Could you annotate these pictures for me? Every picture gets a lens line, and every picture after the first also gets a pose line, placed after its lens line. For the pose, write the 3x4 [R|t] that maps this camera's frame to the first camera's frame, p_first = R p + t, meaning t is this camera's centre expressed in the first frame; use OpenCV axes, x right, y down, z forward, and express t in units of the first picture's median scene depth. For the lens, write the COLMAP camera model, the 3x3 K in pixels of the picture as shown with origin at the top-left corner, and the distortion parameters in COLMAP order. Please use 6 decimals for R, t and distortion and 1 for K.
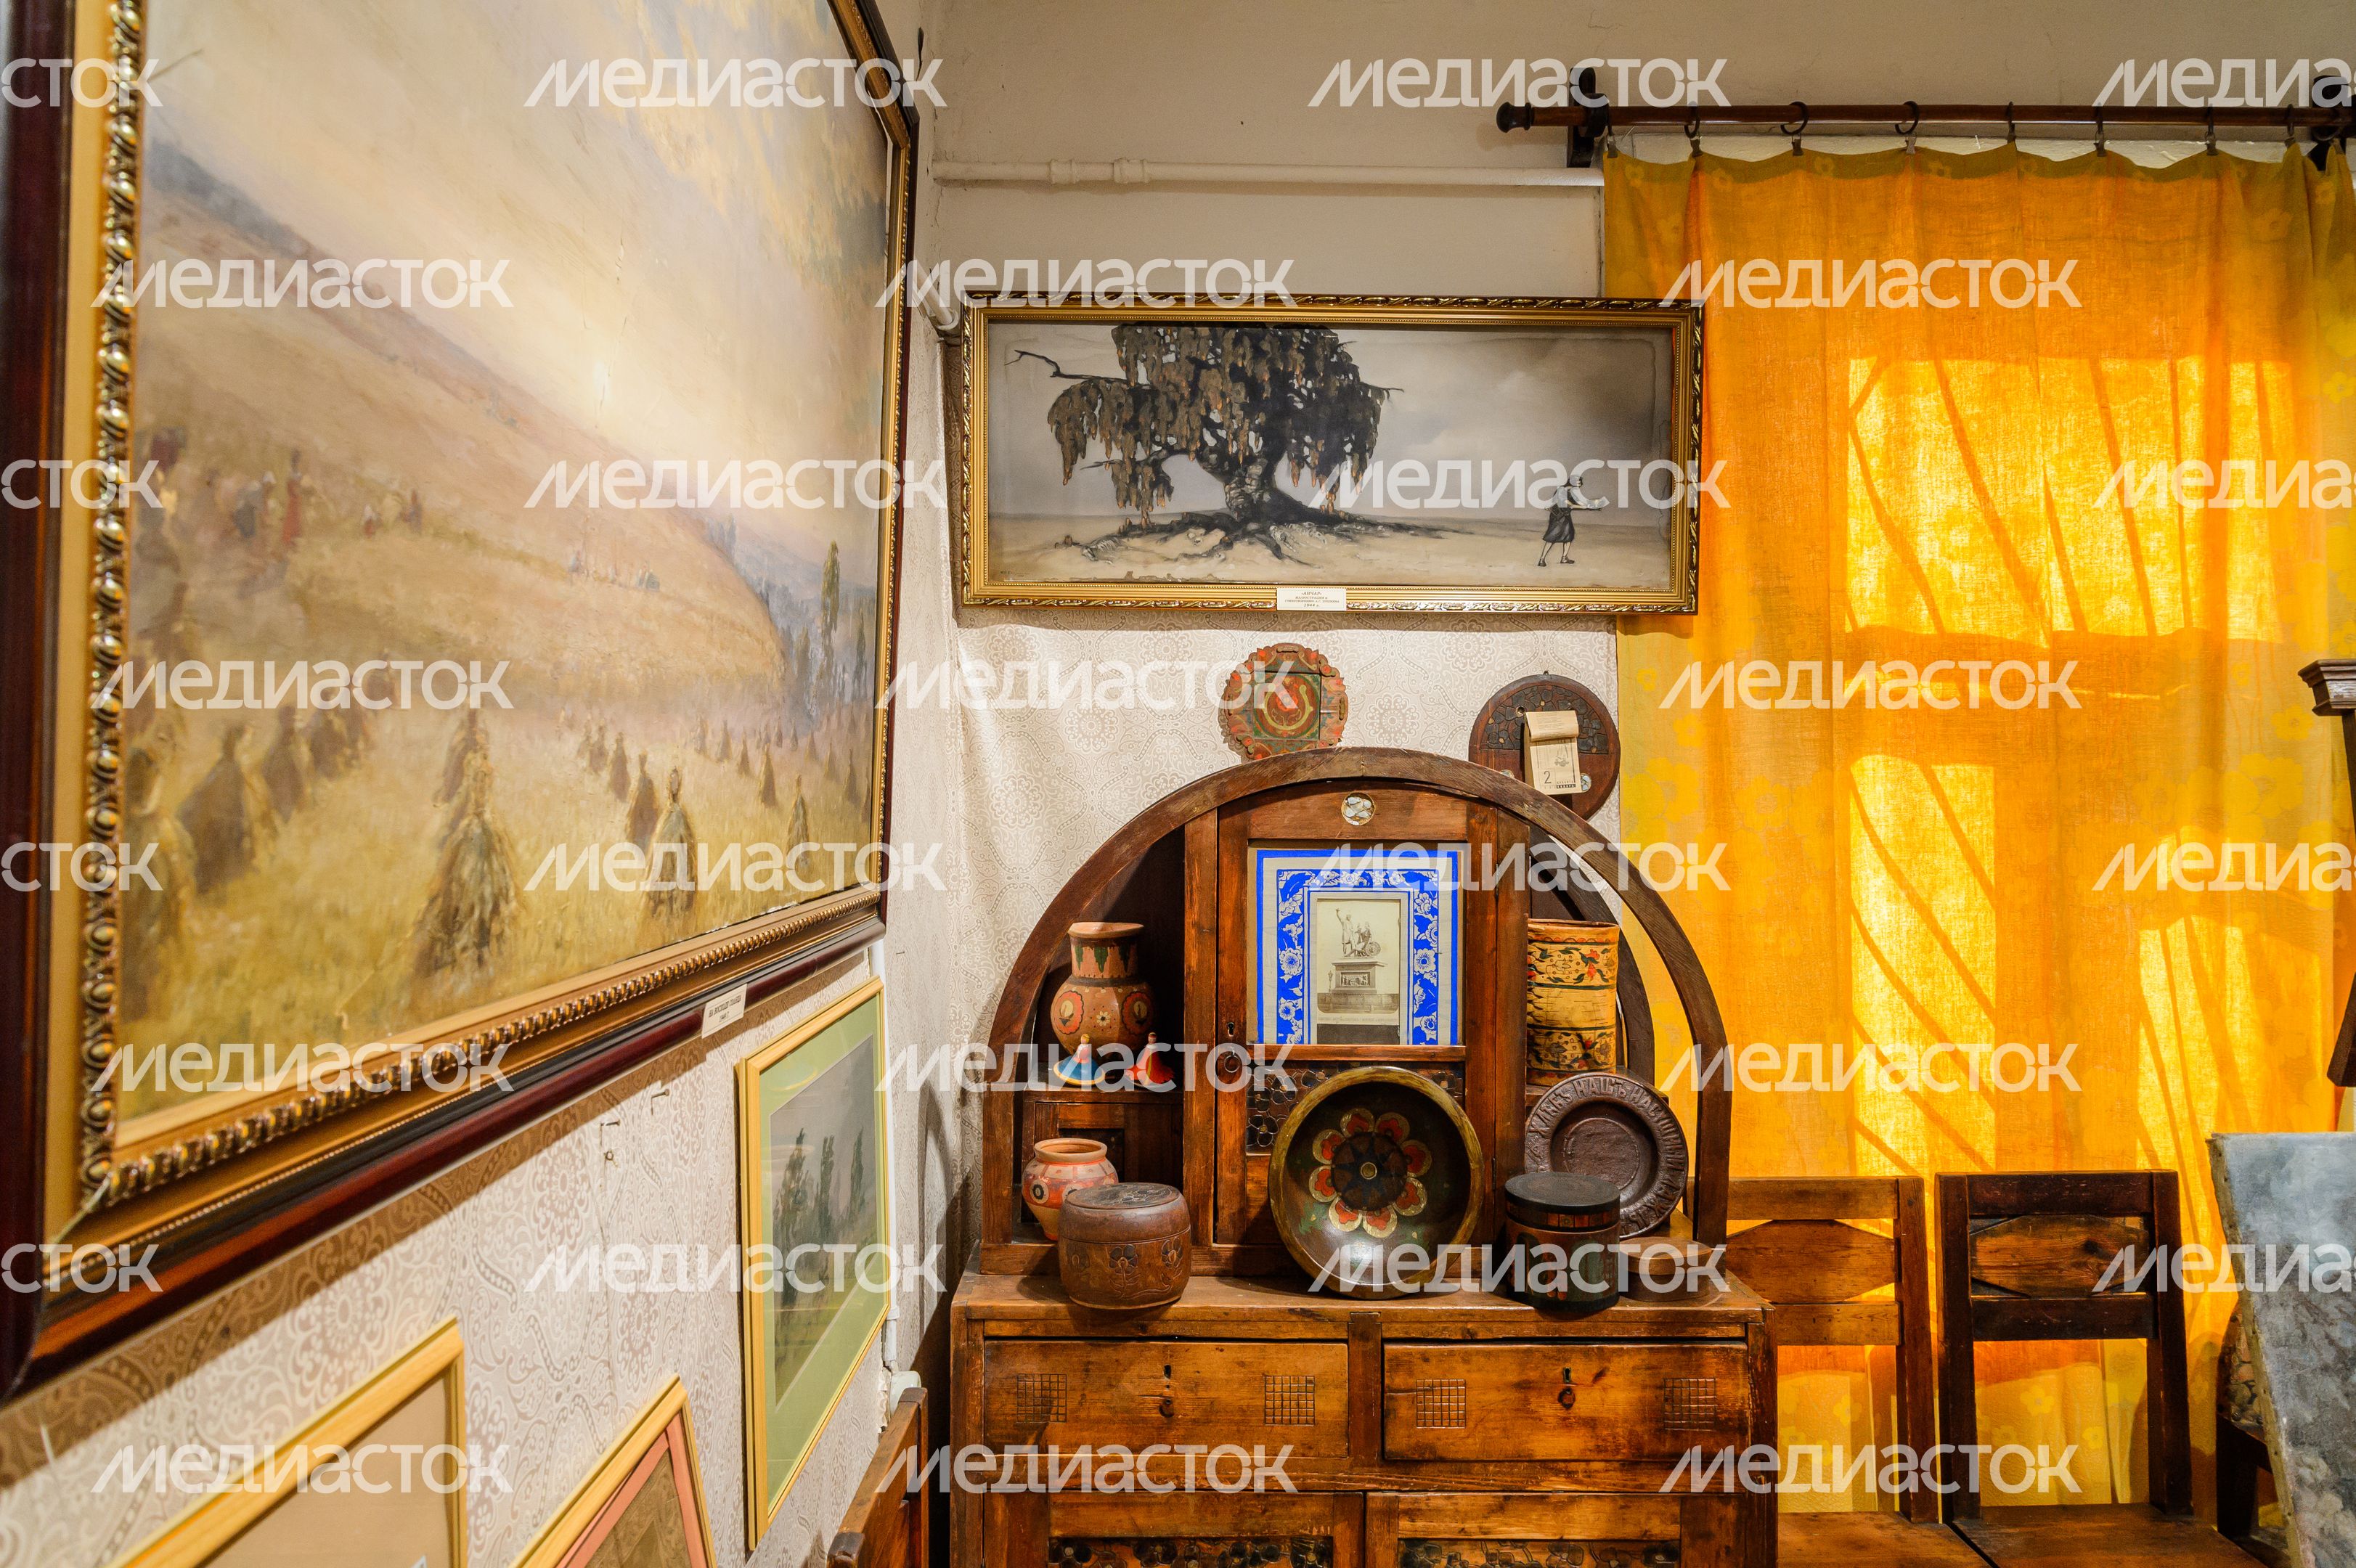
lens RADIAL K [[1593.8, 0, 1145.3], [0, 1593.8, 784.9], [0, 0, 1]] dist [0.001655, -0.017009]
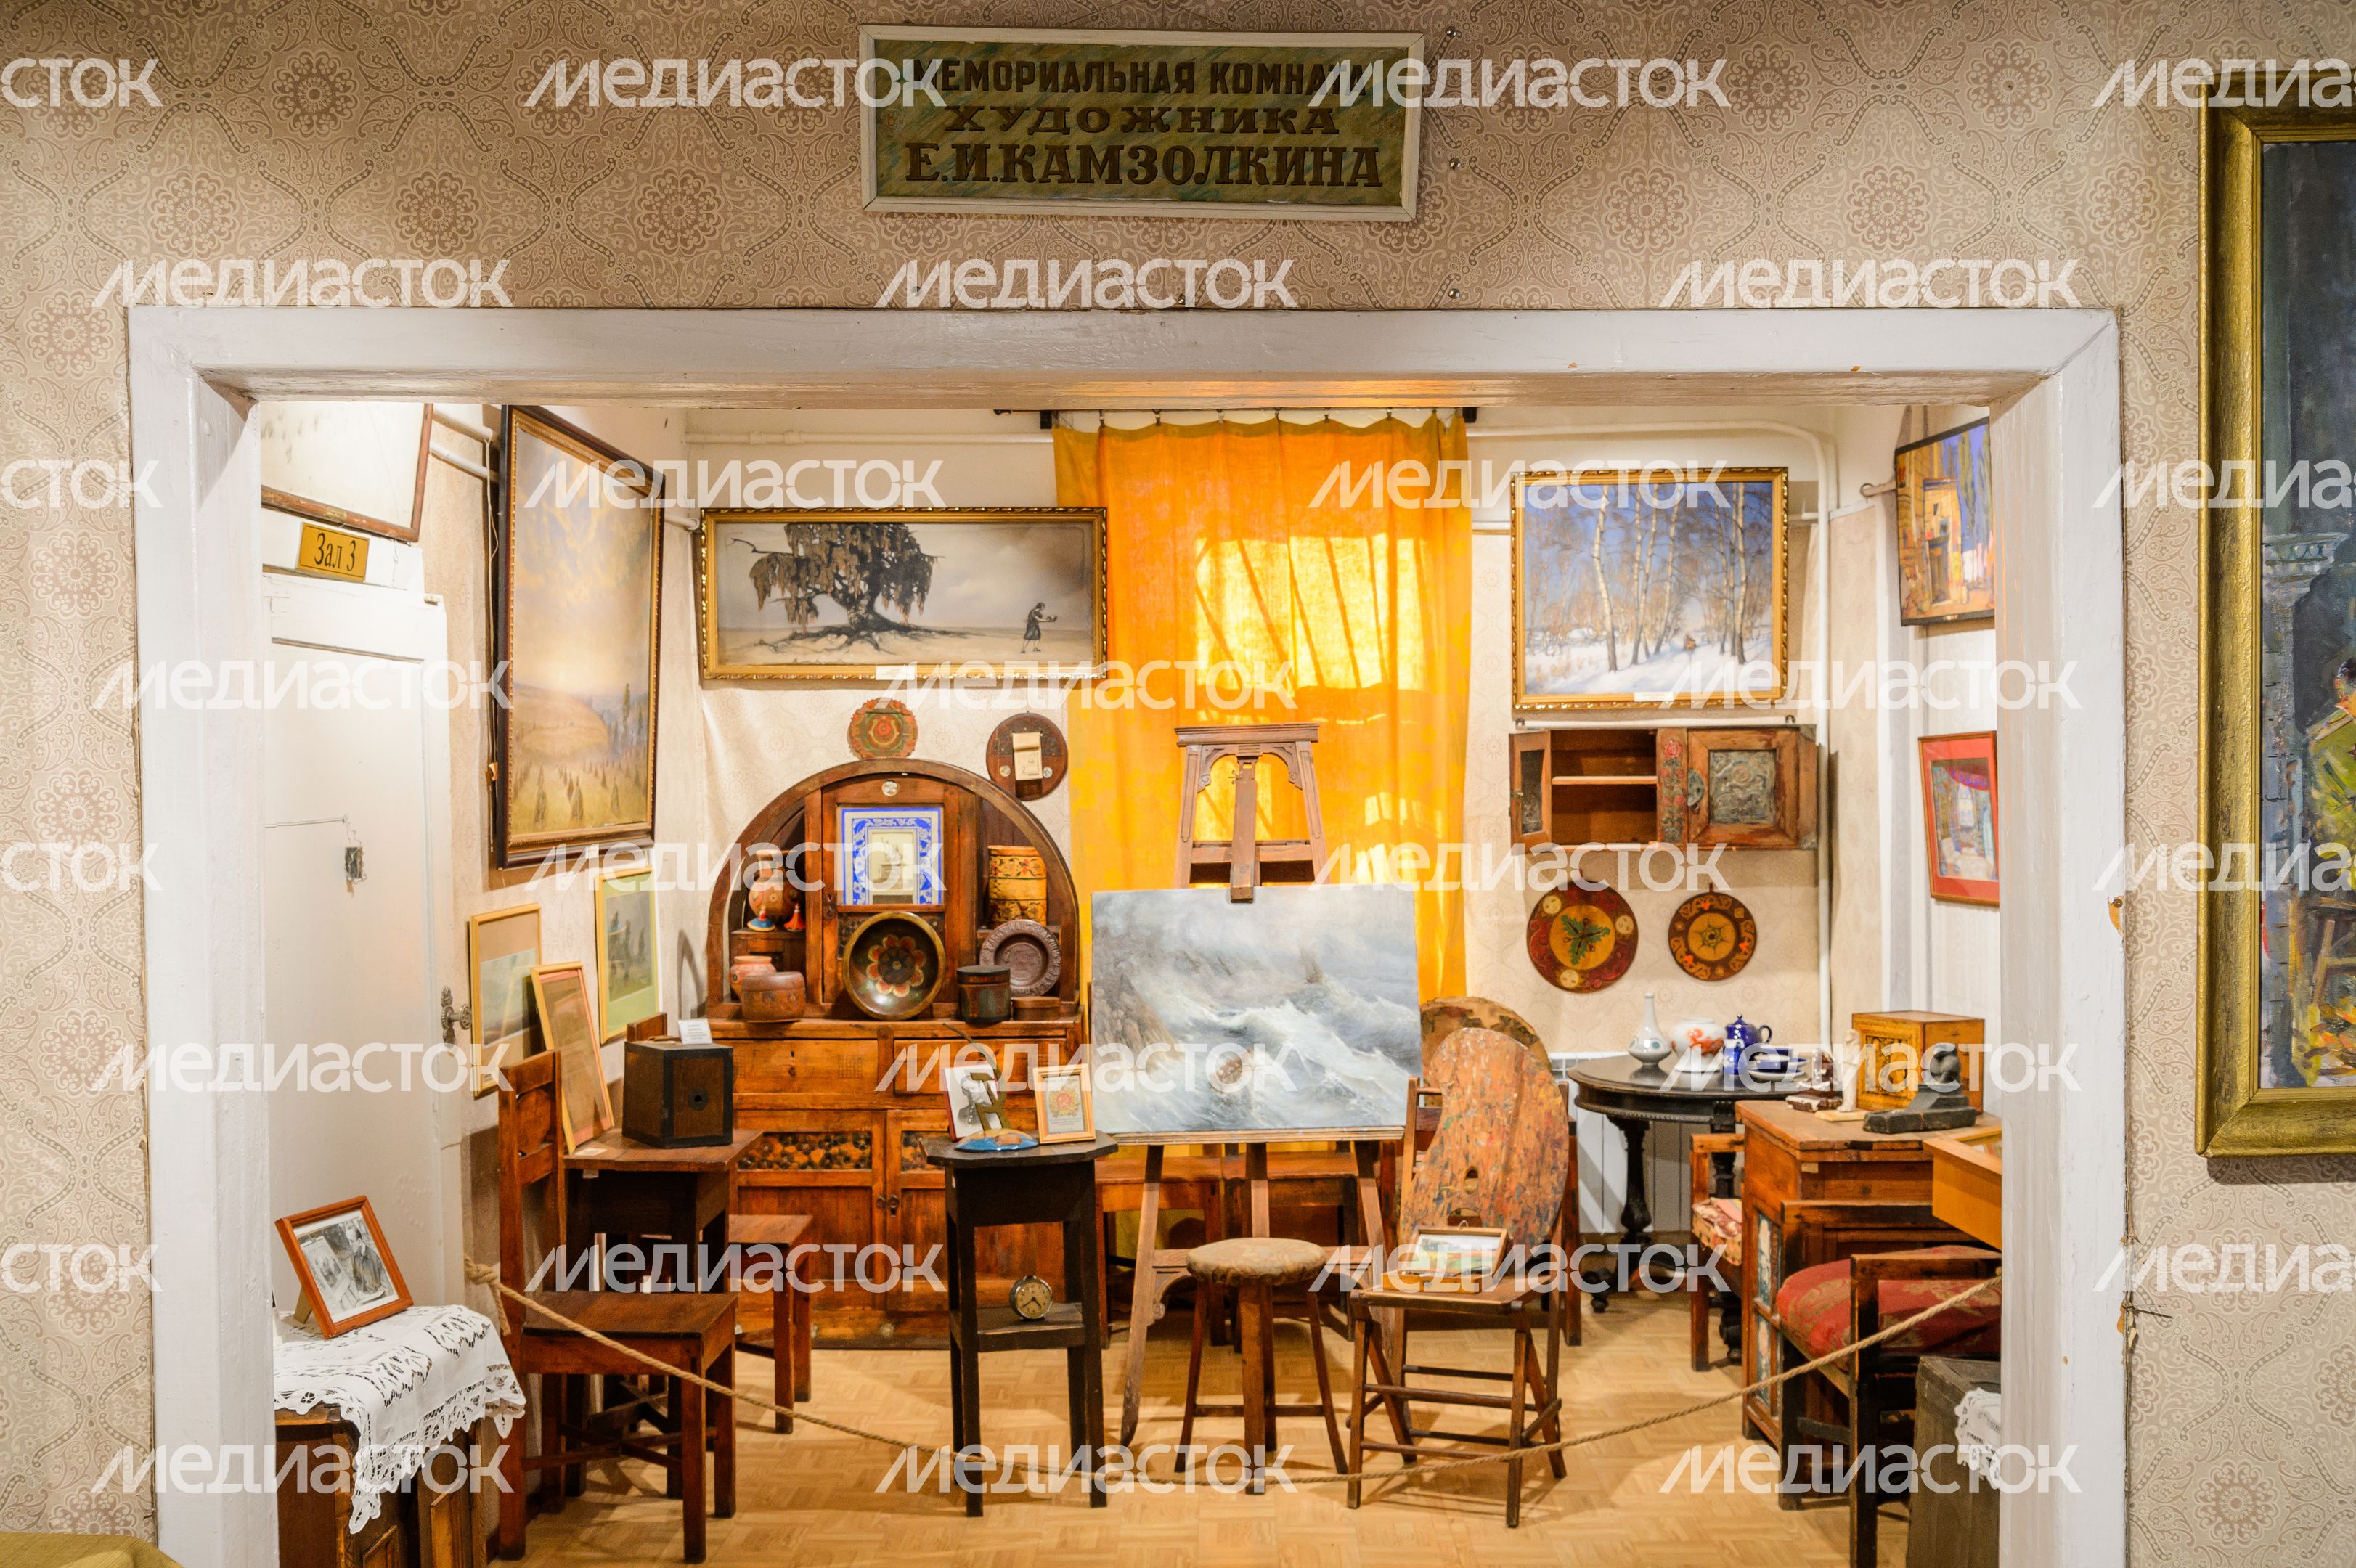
lens RADIAL K [[2587.3, 0, 1166.6], [0, 2587.3, 775.8], [0, 0, 1]] dist [-0.003345, 0.000000]
pose [[0.999911, -0.012247, -0.005298, 0.431433], [0.012274, 0.999912, 0.005064, -0.010679], [0.005236, -0.005129, 0.999973, -1.966283]]
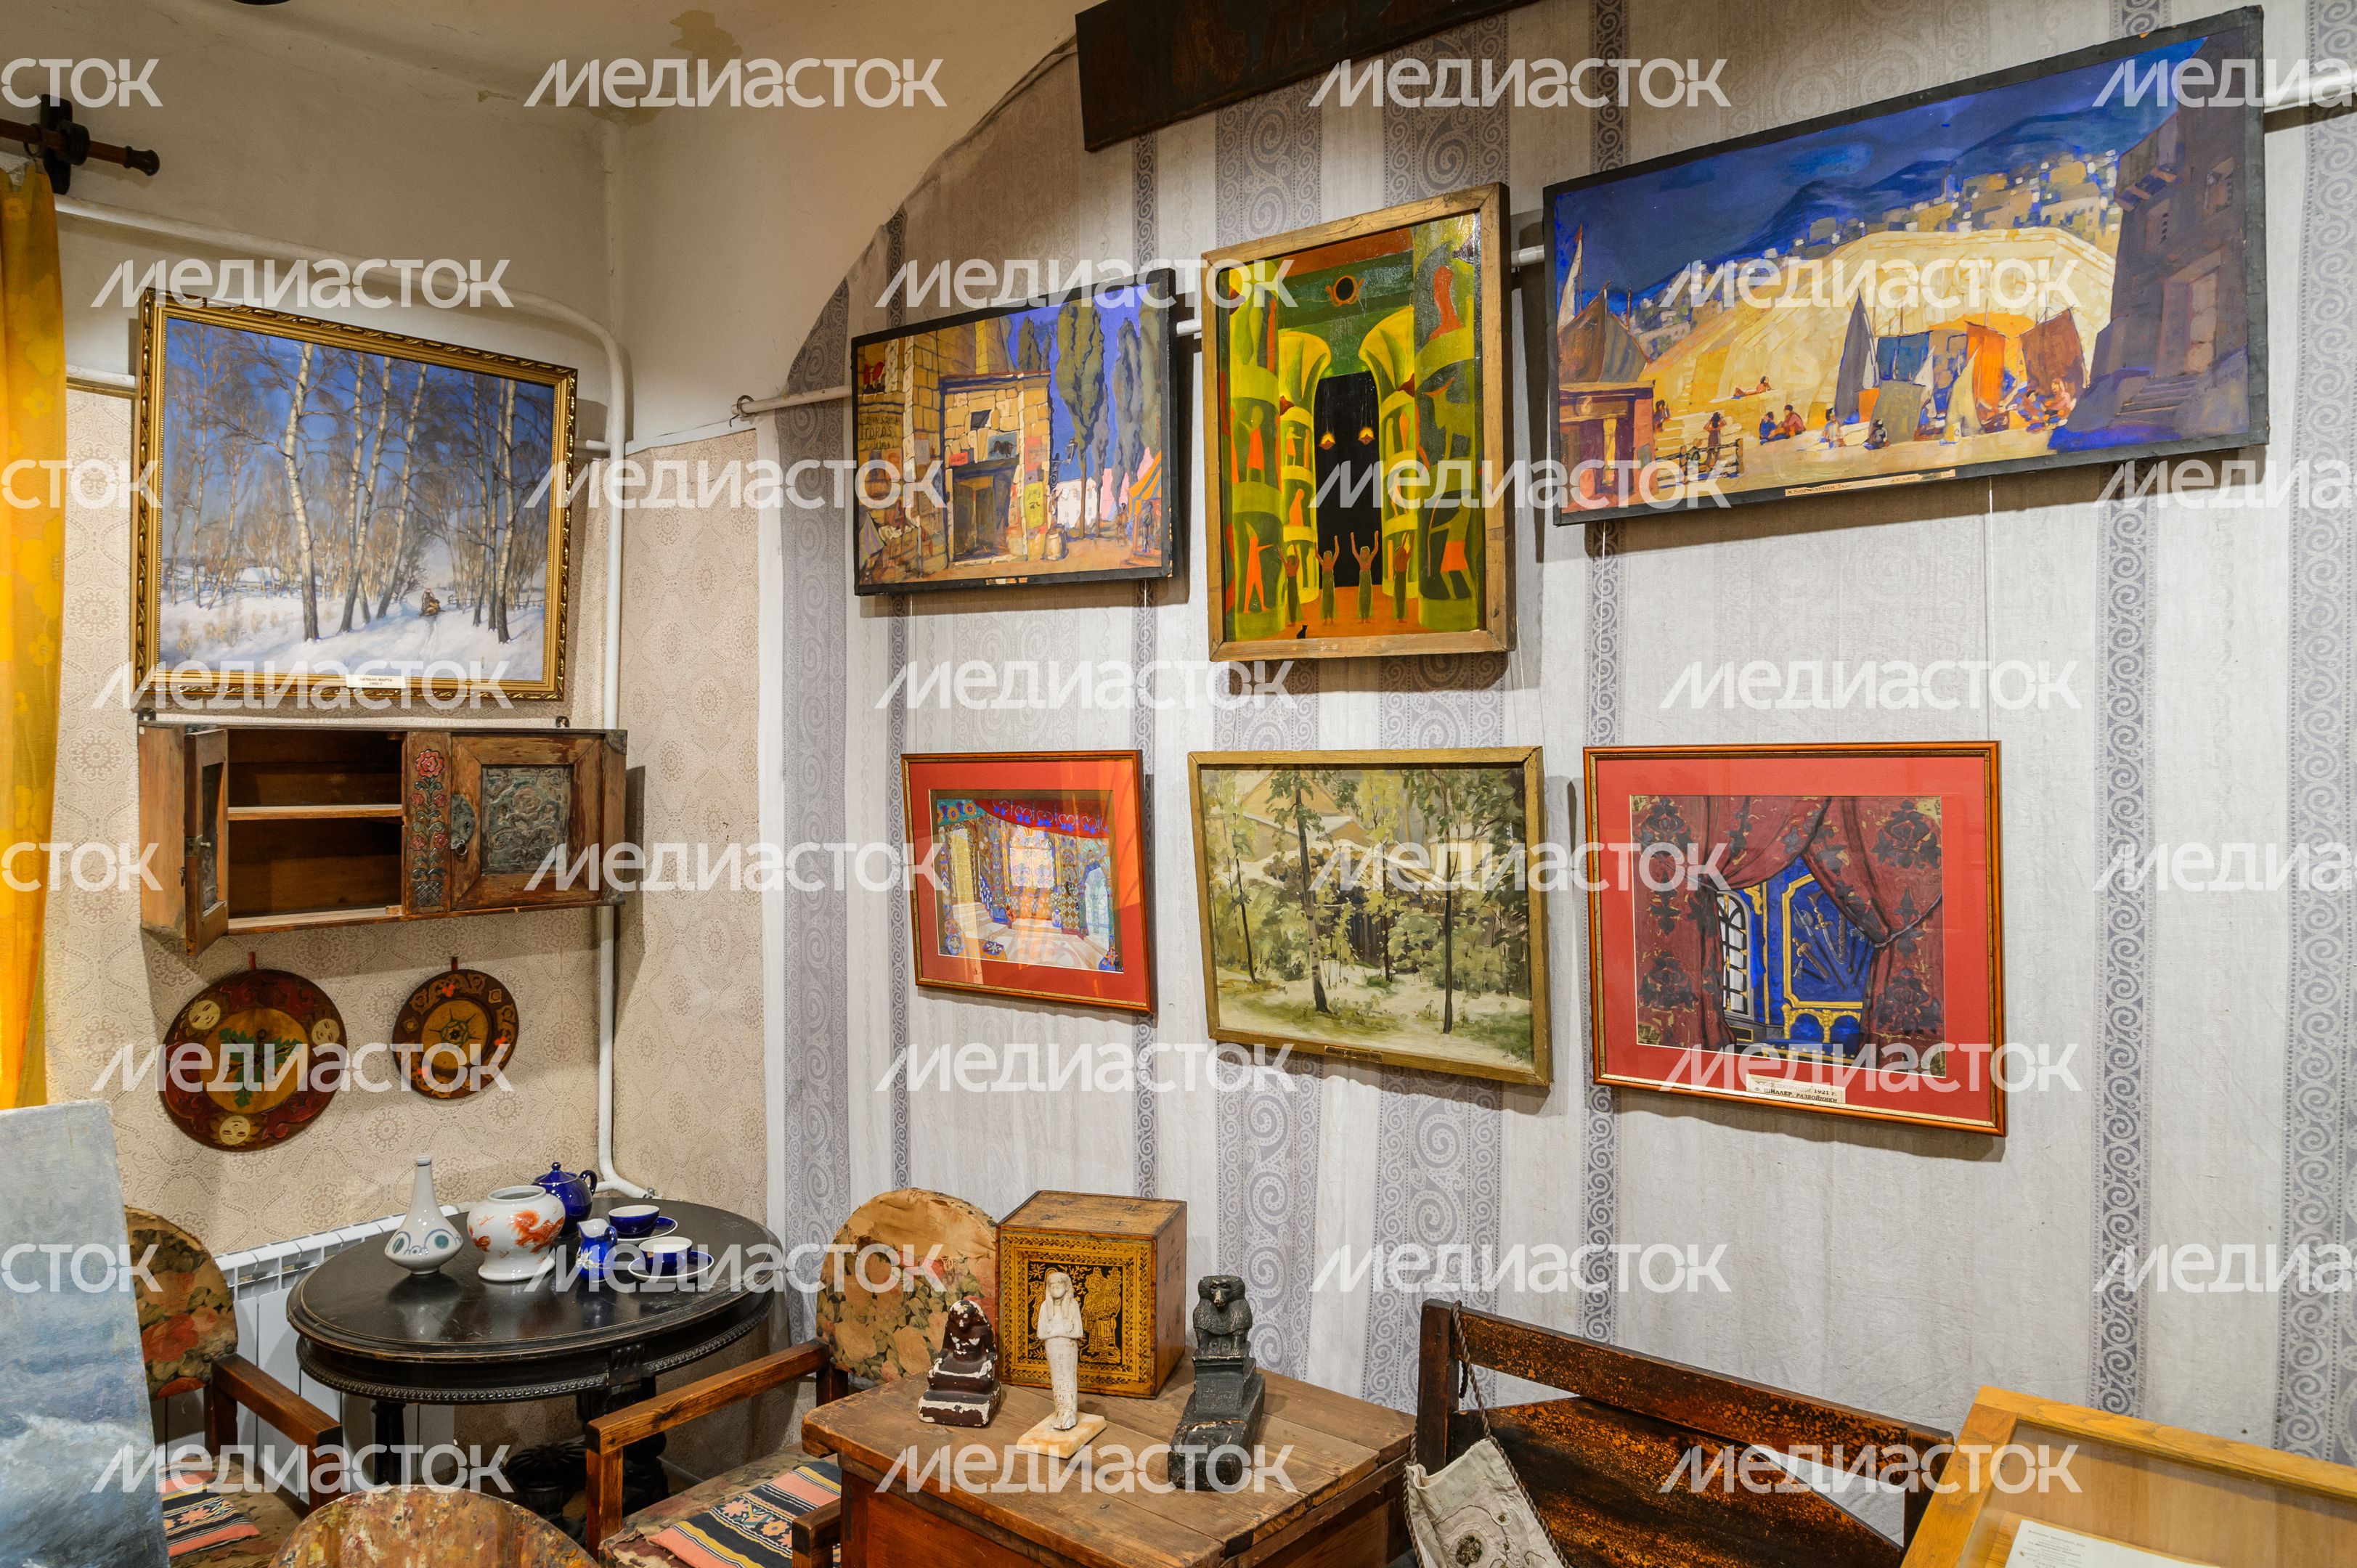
lens RADIAL K [[1594.4, 0, 1164.3], [0, 1594.4, 781.0], [0, 0, 1]] dist [0.001655, -0.017009]
pose [[0.651126, -0.012314, 0.758870, 0.449388], [-0.005063, 0.999776, 0.020567, -0.032840], [-0.758953, -0.017234, 0.650918, -0.217201]]
